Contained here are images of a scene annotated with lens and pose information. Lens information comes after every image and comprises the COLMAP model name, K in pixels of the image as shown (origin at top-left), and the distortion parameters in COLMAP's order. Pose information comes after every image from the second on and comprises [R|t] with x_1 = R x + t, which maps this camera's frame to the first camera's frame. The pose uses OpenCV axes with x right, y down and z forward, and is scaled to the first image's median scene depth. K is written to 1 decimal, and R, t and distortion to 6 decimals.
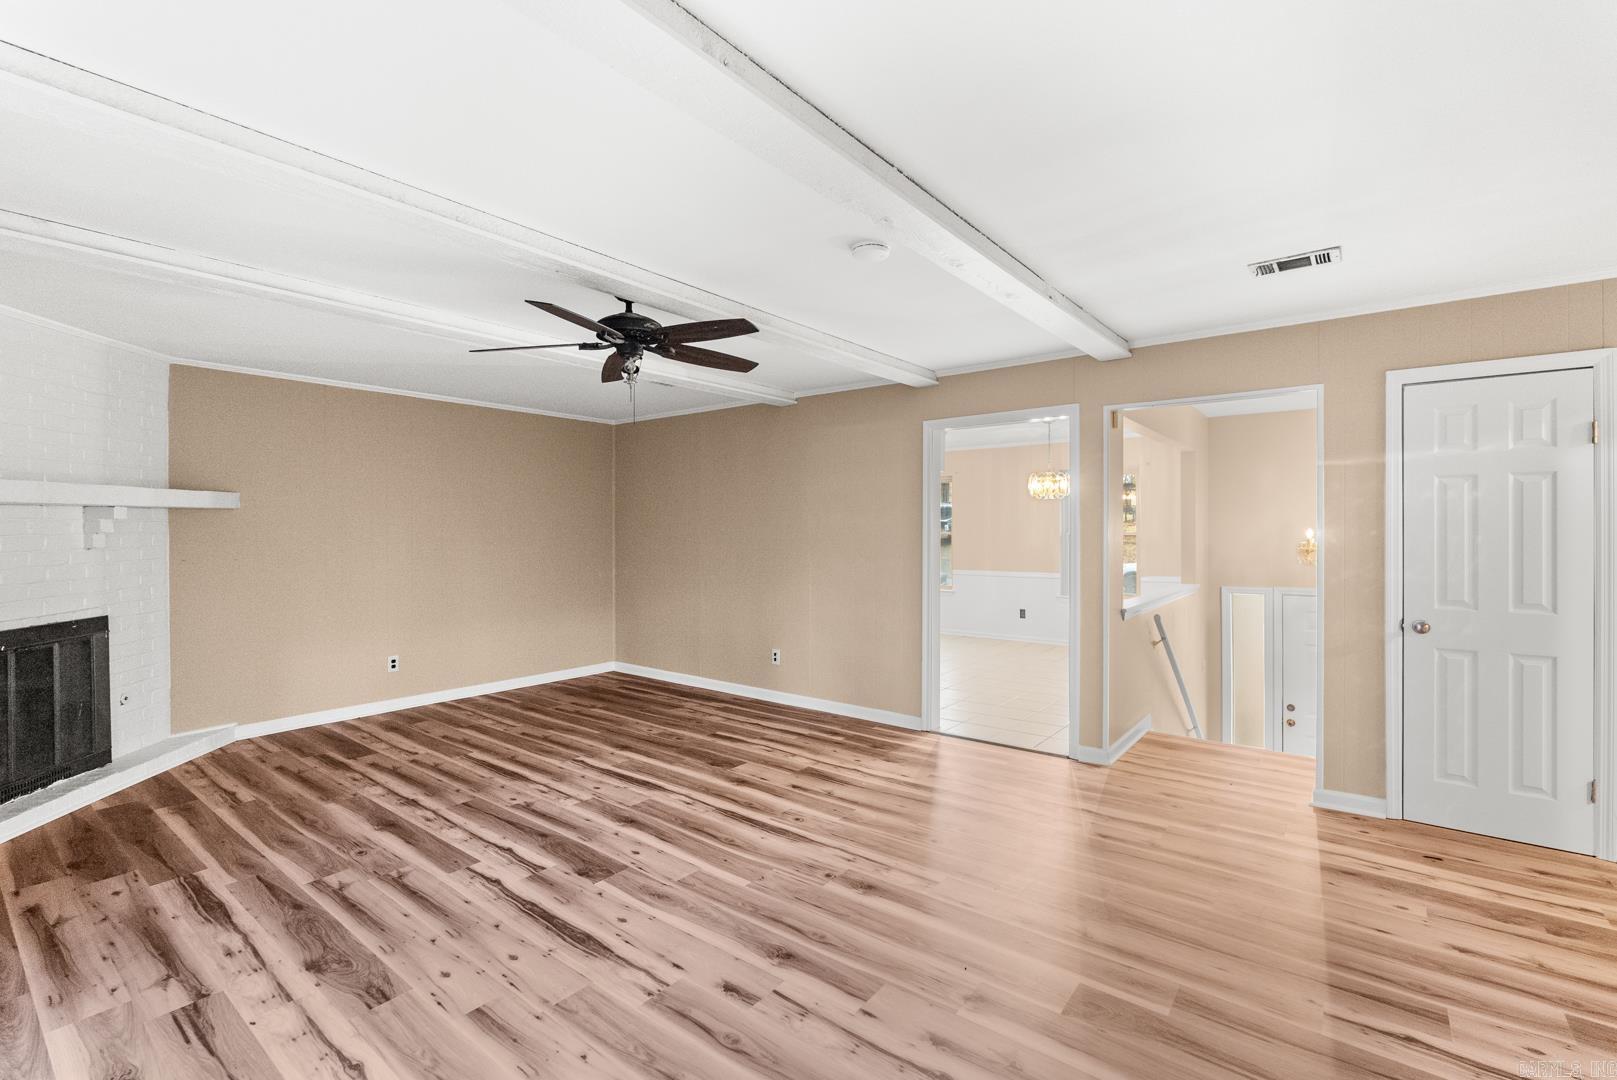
lens RADIAL K [[725.2, 0, 807.4], [0, 725.2, 531.6], [0, 0, 1]] dist [-0.006954, 0.001326]
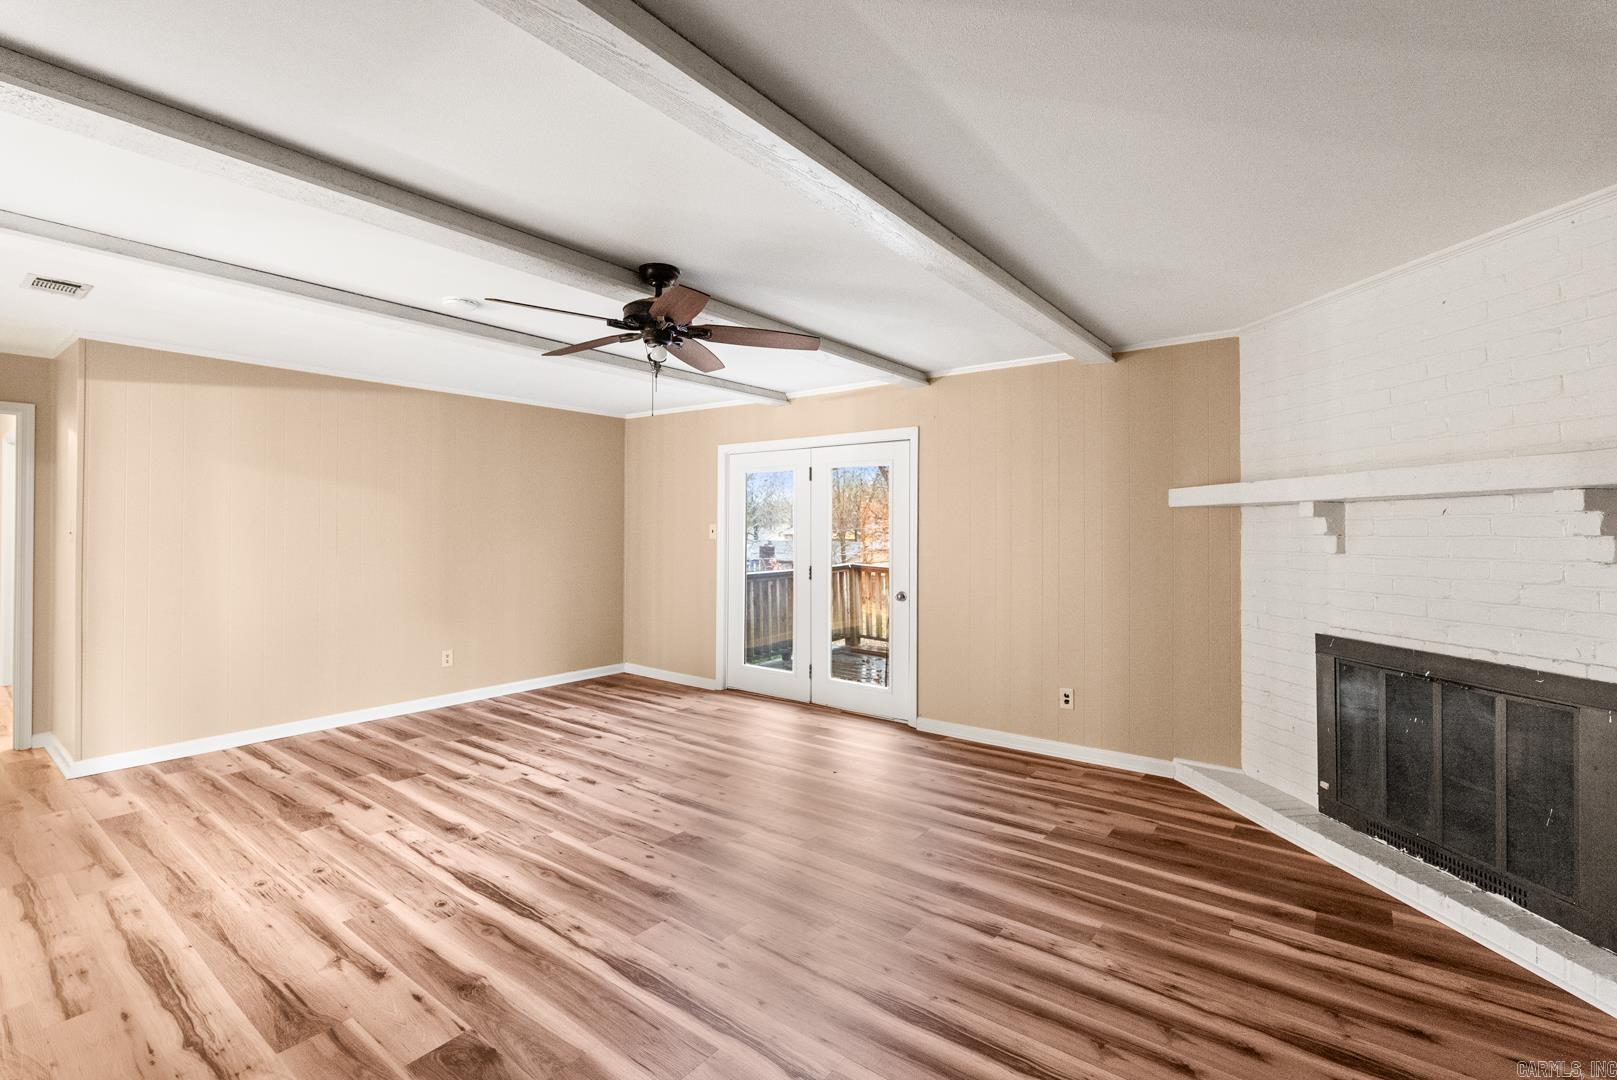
lens RADIAL K [[725.2, 0, 810.9], [0, 725.2, 531.7], [0, 0, 1]] dist [-0.006954, 0.001326]
pose [[-0.999886, -0.002313, -0.014954, -0.408242], [-0.002483, 0.999932, 0.011408, -0.007441], [0.014926, 0.011444, -0.999823, 1.838067]]
